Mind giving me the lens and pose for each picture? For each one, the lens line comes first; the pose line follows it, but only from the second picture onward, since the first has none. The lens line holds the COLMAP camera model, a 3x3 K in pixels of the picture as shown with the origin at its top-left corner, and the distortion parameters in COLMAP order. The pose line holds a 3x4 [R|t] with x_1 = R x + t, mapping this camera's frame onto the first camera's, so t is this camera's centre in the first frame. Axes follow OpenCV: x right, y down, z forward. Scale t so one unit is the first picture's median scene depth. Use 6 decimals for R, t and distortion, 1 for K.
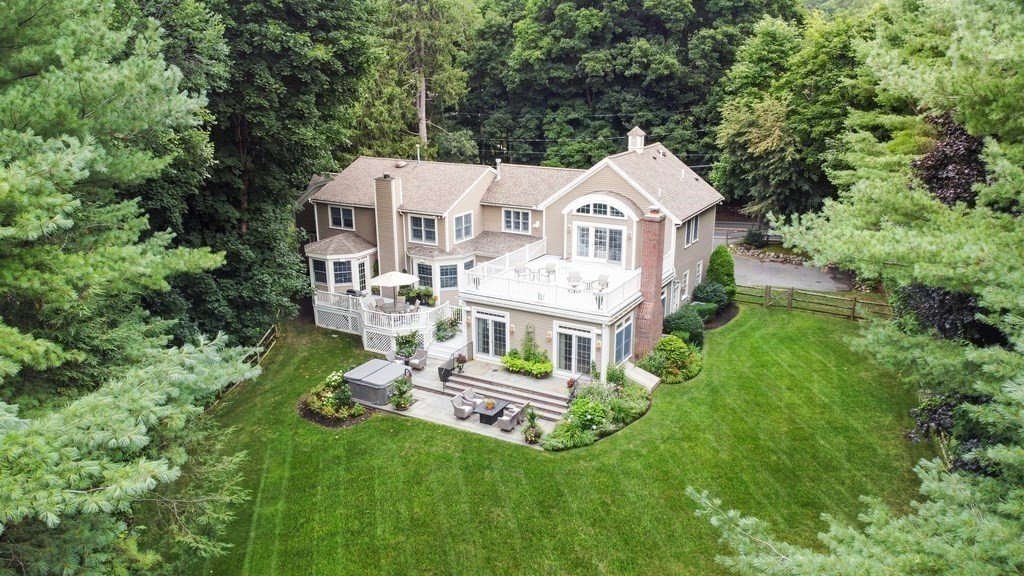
lens RADIAL K [[720.6, 0, 510.6], [0, 720.6, 301.5], [0, 0, 1]] dist [0.001241, -0.000368]
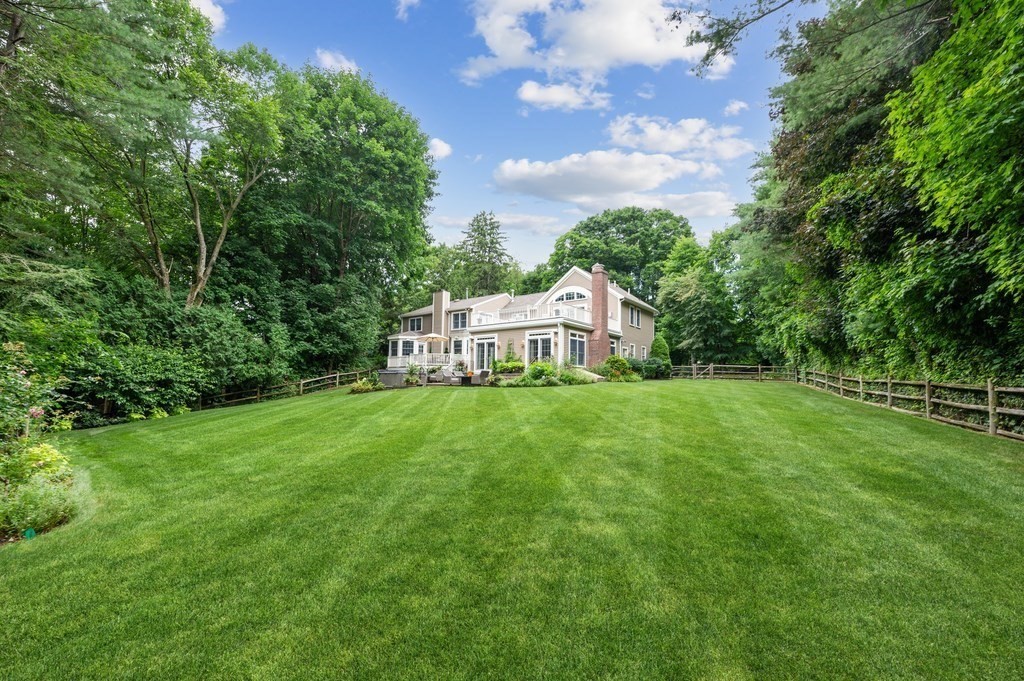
lens RADIAL K [[396.9, 0, 515.9], [0, 396.9, 365.1], [0, 0, 1]] dist [-0.001557, -0.000042]
pose [[0.992119, 0.012165, -0.124707, 0.113875], [-0.054206, 0.938991, -0.339643, 0.289880], [0.112967, 0.343726, 0.932250, 0.251134]]
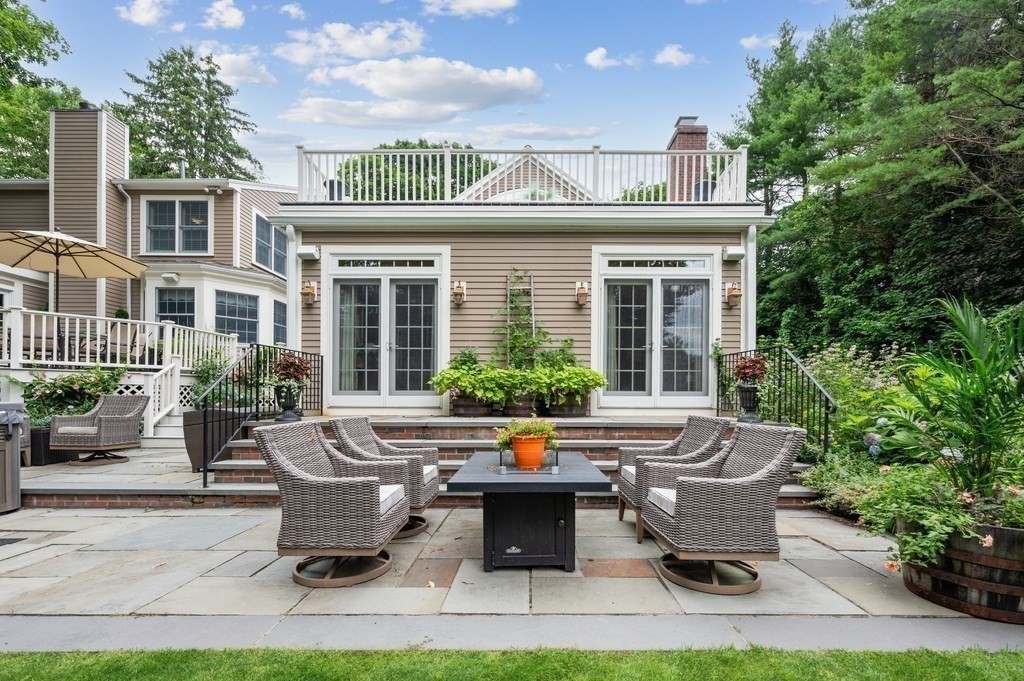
lens RADIAL K [[431.1, 0, 525.5], [0, 431.1, 407.2], [0, 0, 1]] dist [-0.002071, -0.001231]
pose [[0.873013, 0.000788, 0.487696, -0.060709], [0.135690, 0.960122, -0.244446, 0.124048], [-0.468441, 0.279580, 0.838092, 0.712206]]
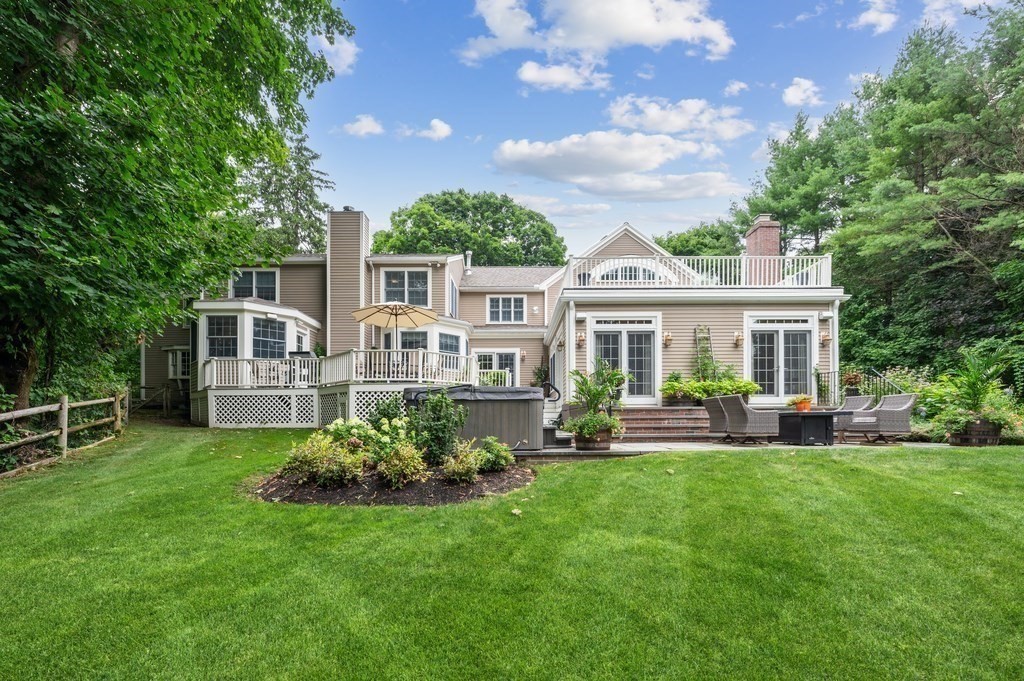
lens RADIAL K [[423.8, 0, 509.1], [0, 423.8, 424.4], [0, 0, 1]] dist [-0.001086, 0.000036]
pose [[0.874326, 0.003435, 0.485328, -0.243807], [0.141220, 0.954907, -0.261169, 0.153821], [-0.464340, 0.296885, 0.834415, 0.677666]]
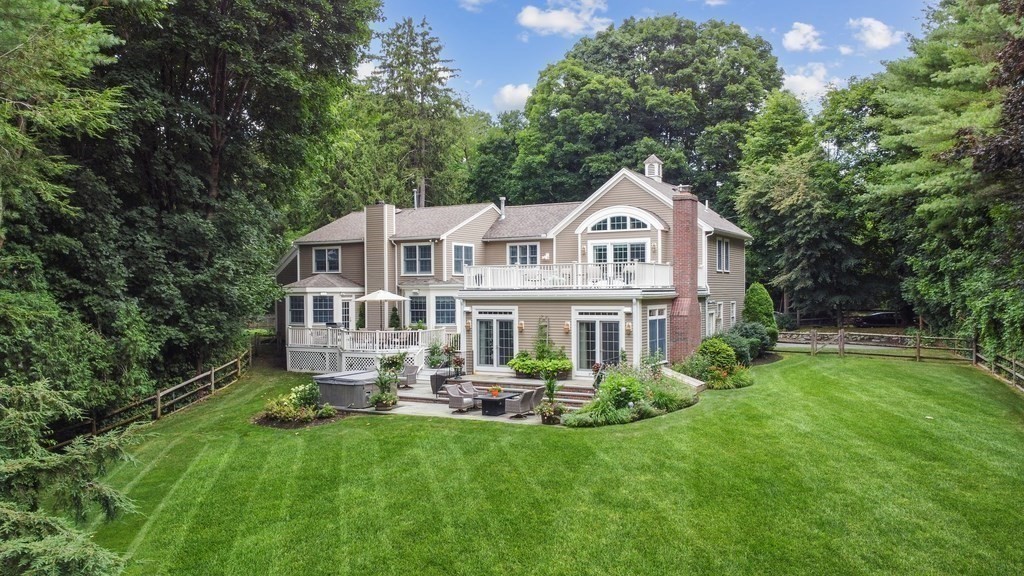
lens RADIAL K [[732.9, 0, 509.9], [0, 732.9, 313.1], [0, 0, 1]] dist [0.001372, -0.001979]
pose [[0.999997, -0.000737, 0.002296, -0.011123], [0.001337, 0.961917, -0.273337, 0.217580], [-0.002007, 0.273339, 0.961916, 0.161838]]
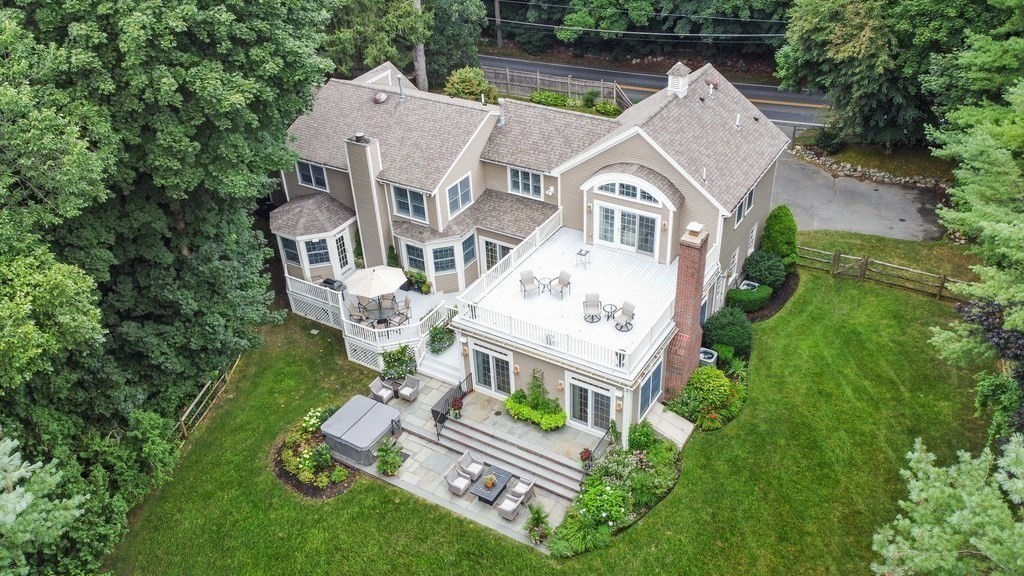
lens RADIAL K [[791.9, 0, 512.0], [0, 791.9, 288.0], [0, 0, 1]] dist [-0.003347, 0.000286]
pose [[0.998756, -0.015571, -0.047362, 0.035618], [0.028085, 0.960619, 0.276446, -0.262034], [0.041192, -0.277432, 0.959862, 0.128593]]
